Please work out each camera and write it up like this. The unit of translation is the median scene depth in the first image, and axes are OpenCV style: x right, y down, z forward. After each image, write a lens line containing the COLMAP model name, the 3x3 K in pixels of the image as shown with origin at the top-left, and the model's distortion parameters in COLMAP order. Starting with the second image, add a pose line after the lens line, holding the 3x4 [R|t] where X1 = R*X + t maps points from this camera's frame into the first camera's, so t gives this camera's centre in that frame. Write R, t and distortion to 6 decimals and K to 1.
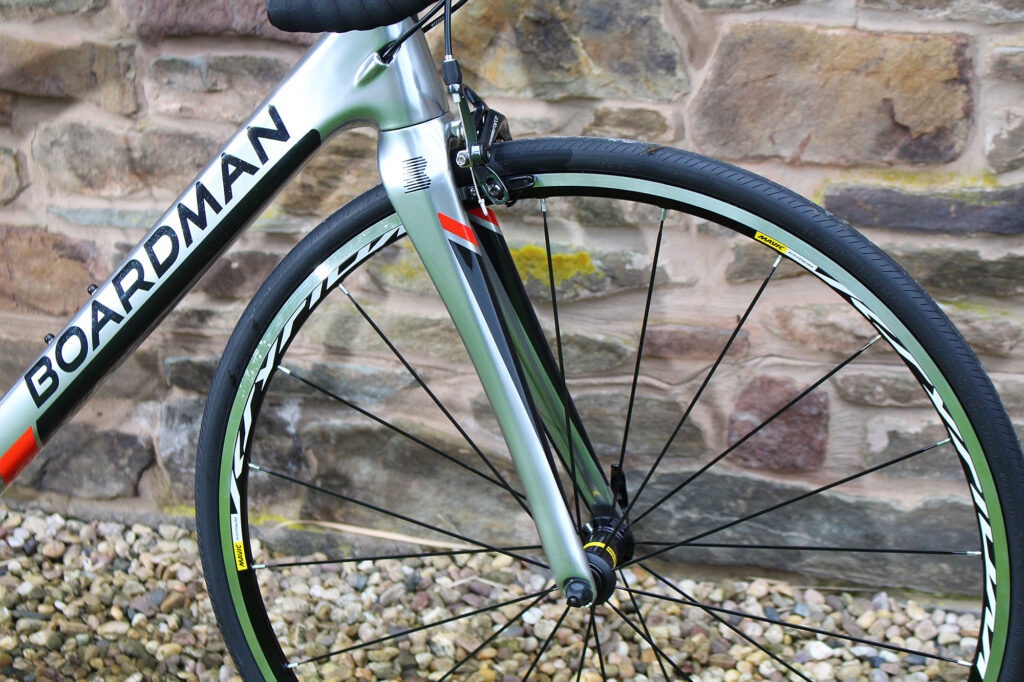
lens RADIAL K [[2136.7, 0, 512.0], [0, 2136.7, 341.0], [0, 0, 1]] dist [0.040802, 0.025431]
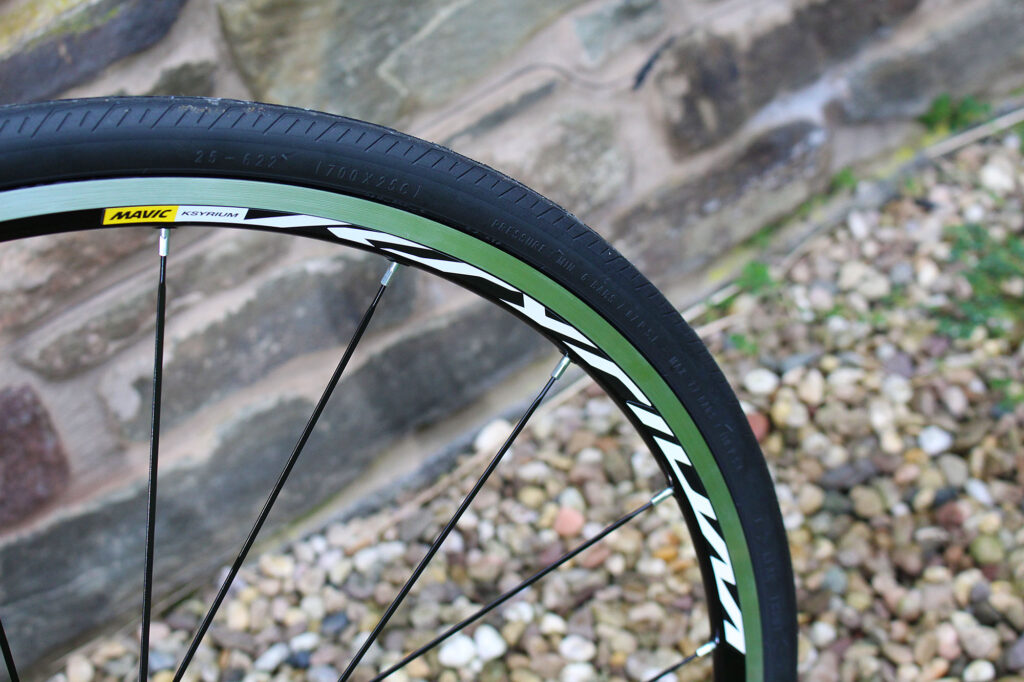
lens RADIAL K [[1777.7, 0, 512.0], [0, 1777.7, 341.0], [0, 0, 1]] dist [0.016185, -0.046678]
pose [[0.670834, -0.540324, 0.507968, -0.035621], [0.476045, 0.838950, 0.263713, -0.082434], [-0.568650, 0.064908, 0.820015, 0.600656]]
